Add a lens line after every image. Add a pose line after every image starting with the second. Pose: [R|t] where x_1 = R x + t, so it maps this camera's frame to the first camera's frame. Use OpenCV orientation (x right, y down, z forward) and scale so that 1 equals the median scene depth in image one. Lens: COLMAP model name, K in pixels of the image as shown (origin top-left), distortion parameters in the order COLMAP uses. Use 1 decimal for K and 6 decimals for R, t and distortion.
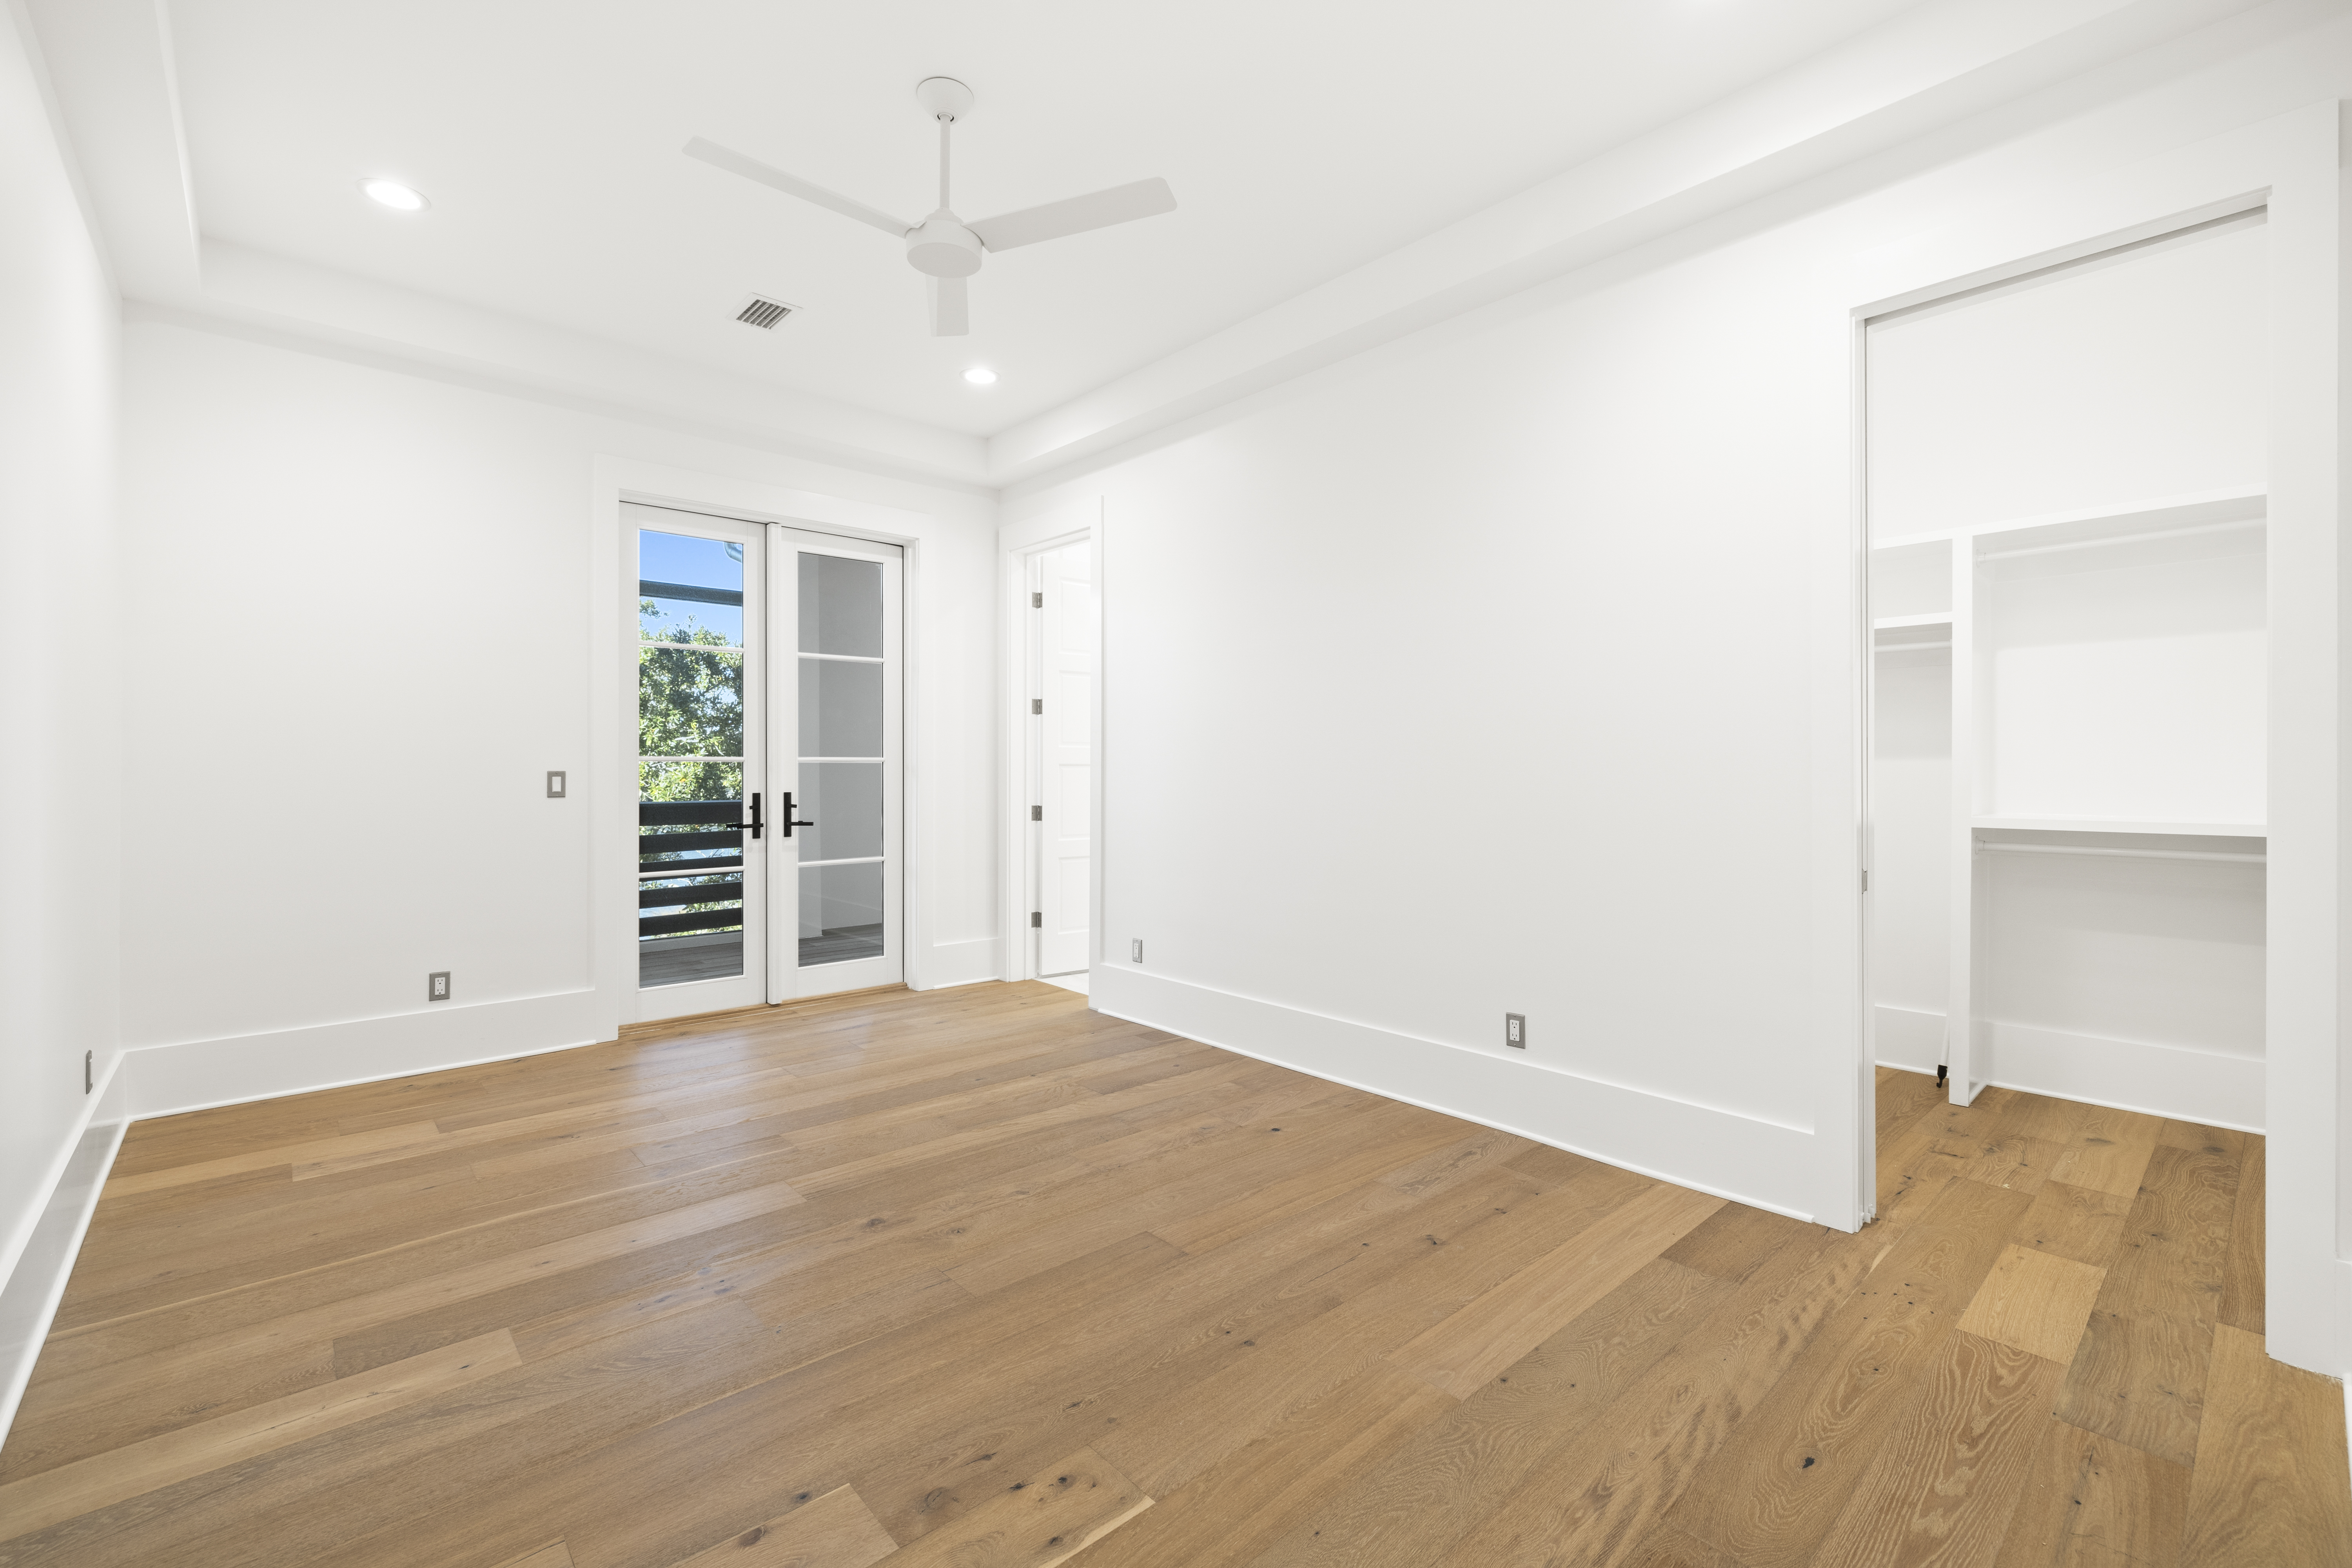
lens RADIAL K [[998.0, 0, 1171.6], [0, 998.0, 774.8], [0, 0, 1]] dist [0.001736, 0.000477]
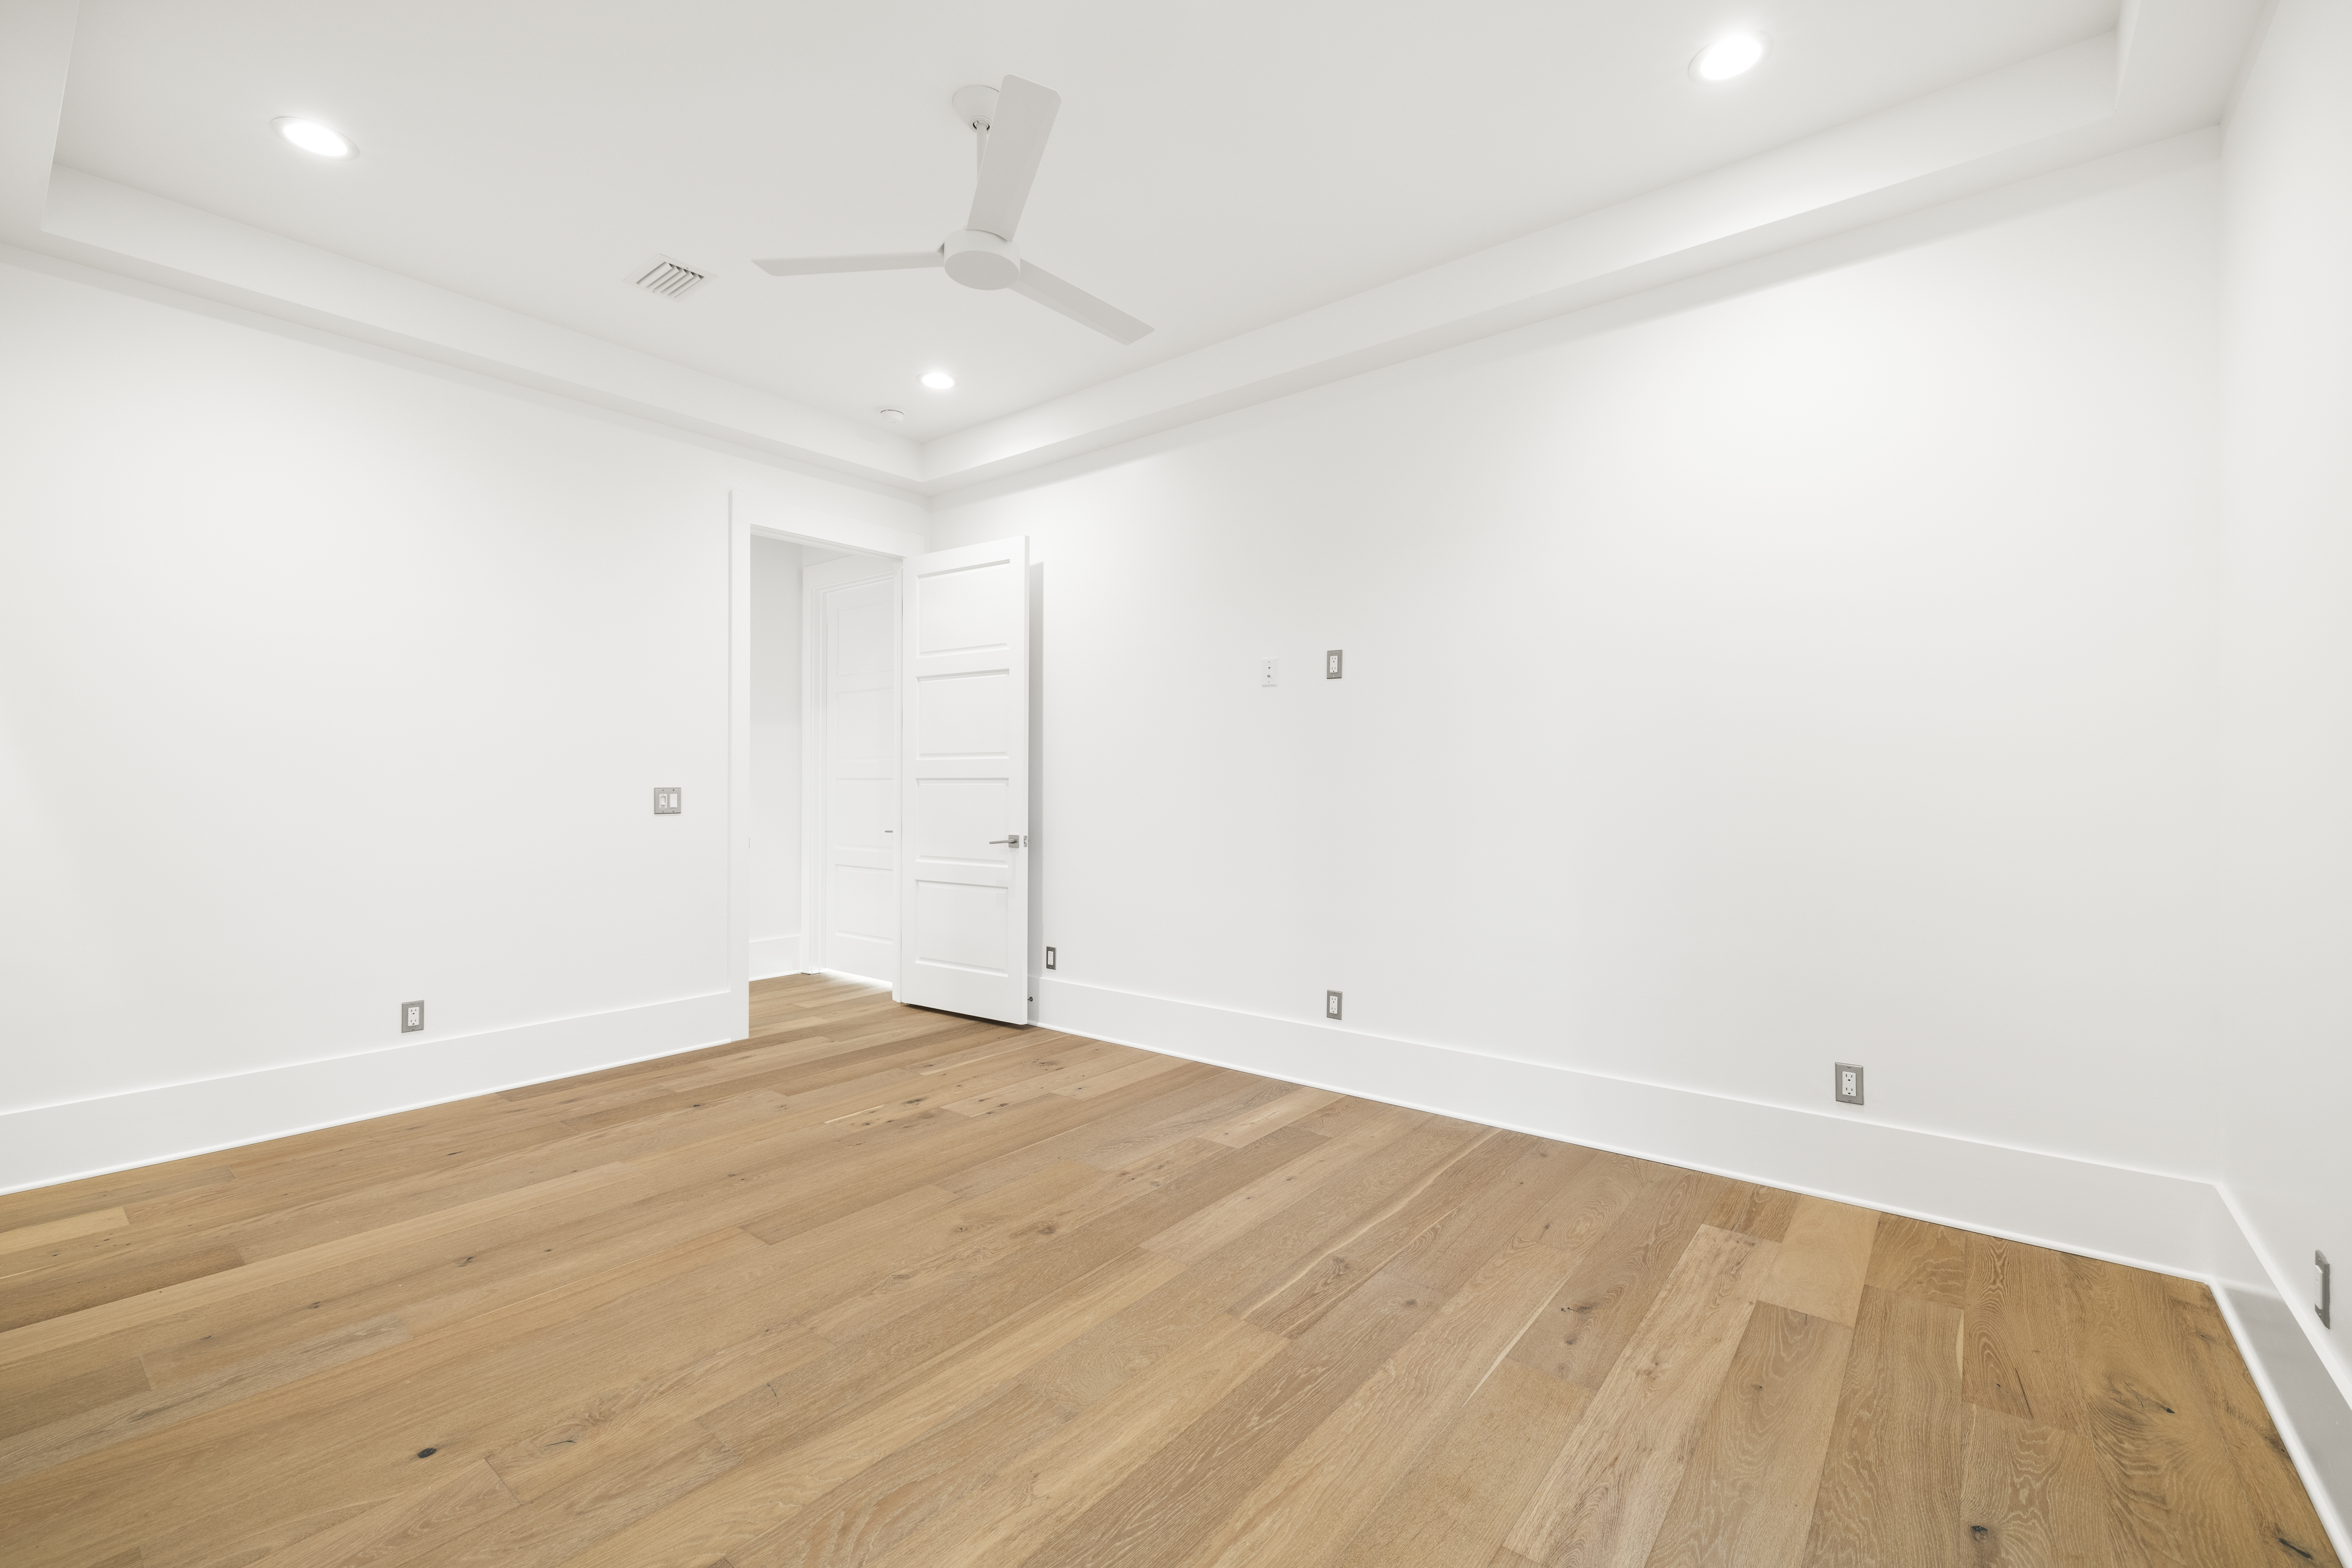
lens RADIAL K [[998.0, 0, 1177.7], [0, 998.0, 786.4], [0, 0, 1]] dist [0.001736, 0.000477]
pose [[-0.986865, -0.002014, -0.161534, -0.261757], [-0.002640, 0.999990, 0.003658, -0.007770], [0.161525, 0.004037, -0.986860, 2.020658]]
